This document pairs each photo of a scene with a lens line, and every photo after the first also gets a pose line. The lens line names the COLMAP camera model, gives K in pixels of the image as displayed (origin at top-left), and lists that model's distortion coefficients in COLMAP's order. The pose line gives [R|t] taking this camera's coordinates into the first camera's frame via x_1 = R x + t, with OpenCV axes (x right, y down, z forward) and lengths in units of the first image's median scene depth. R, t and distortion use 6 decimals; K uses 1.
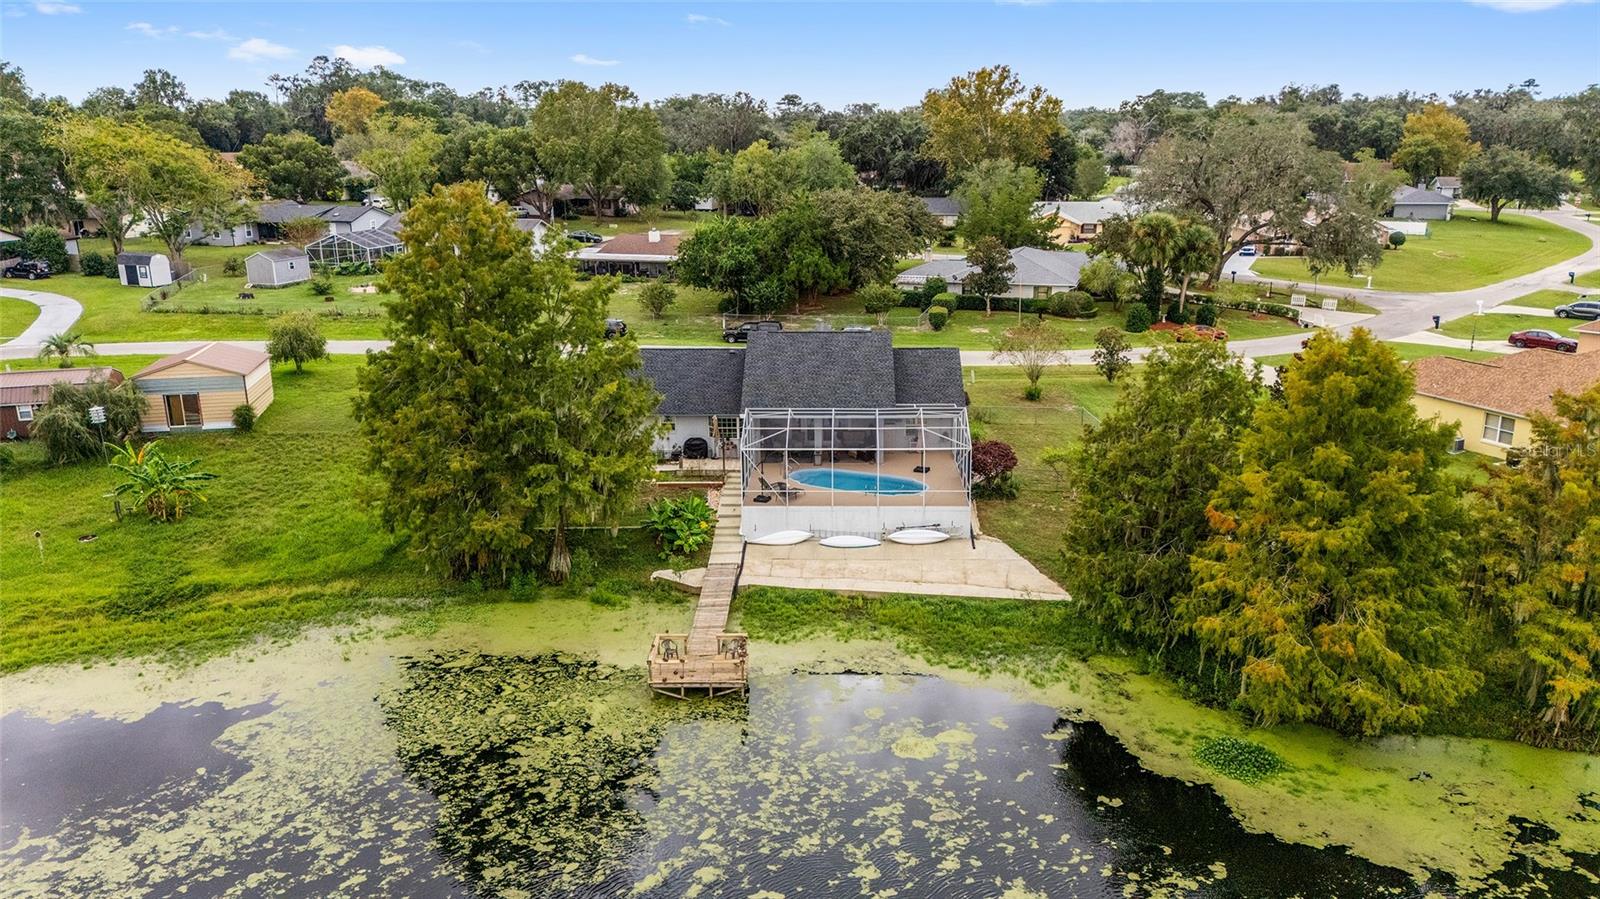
lens RADIAL K [[1204.7, 0, 800.0], [0, 1204.7, 449.5], [0, 0, 1]] dist [0.038446, -0.006758]
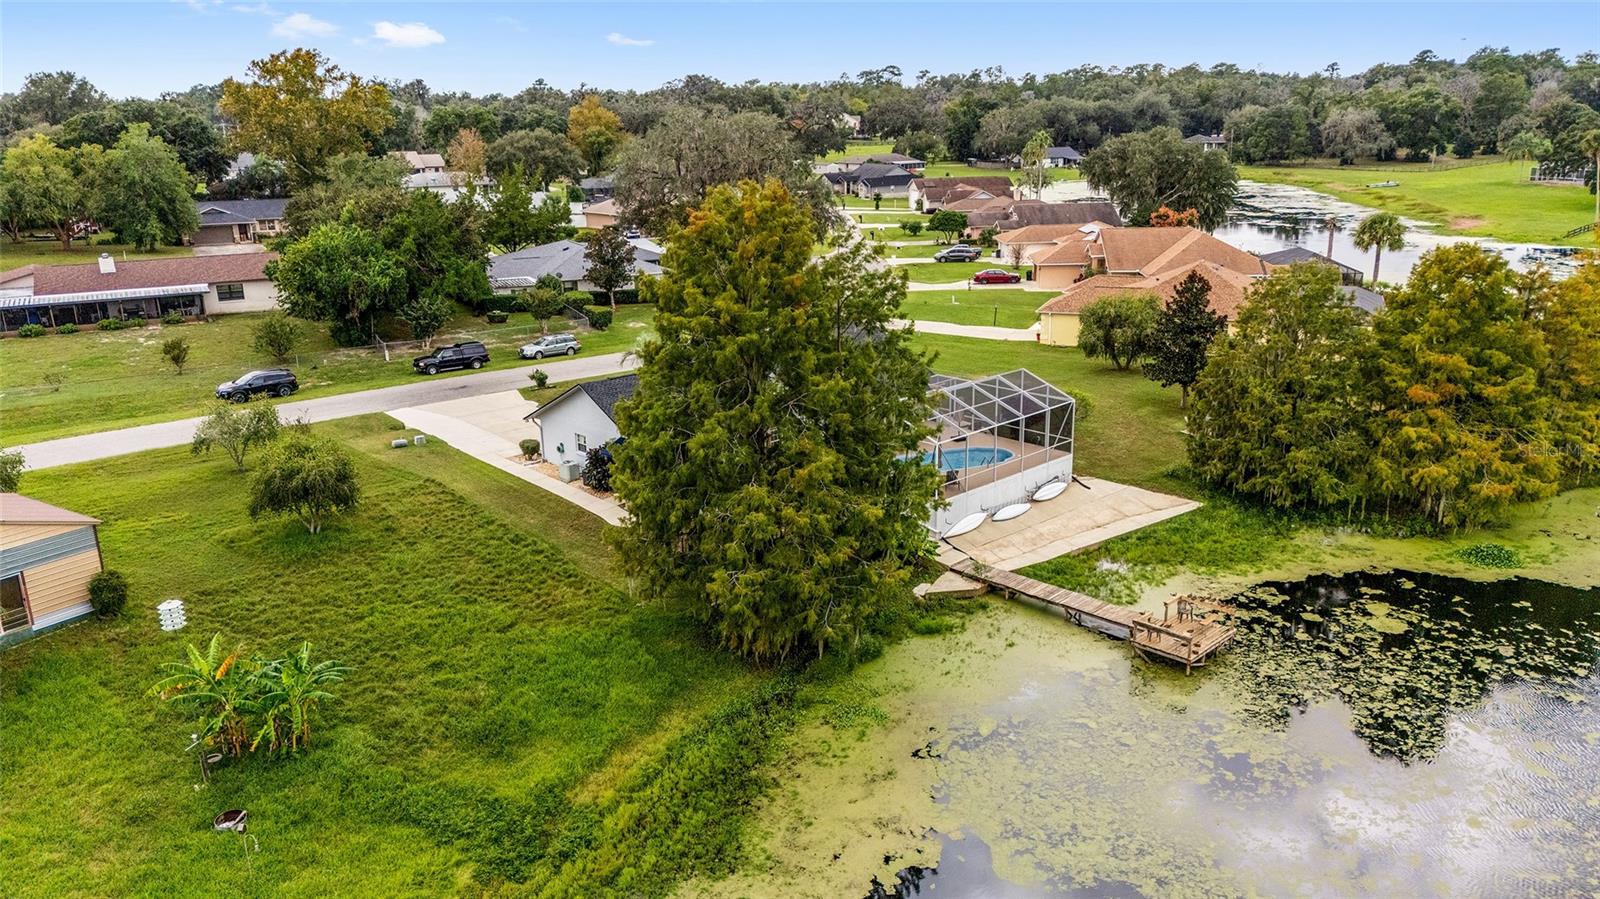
lens RADIAL K [[1164.8, 0, 800.0], [0, 1164.8, 449.5], [0, 0, 1]] dist [0.066288, -0.065584]
pose [[0.698455, -0.207752, 0.684836, -0.435049], [0.196257, 0.975854, 0.095875, -0.062104], [-0.688218, 0.067439, 0.722363, 0.211173]]
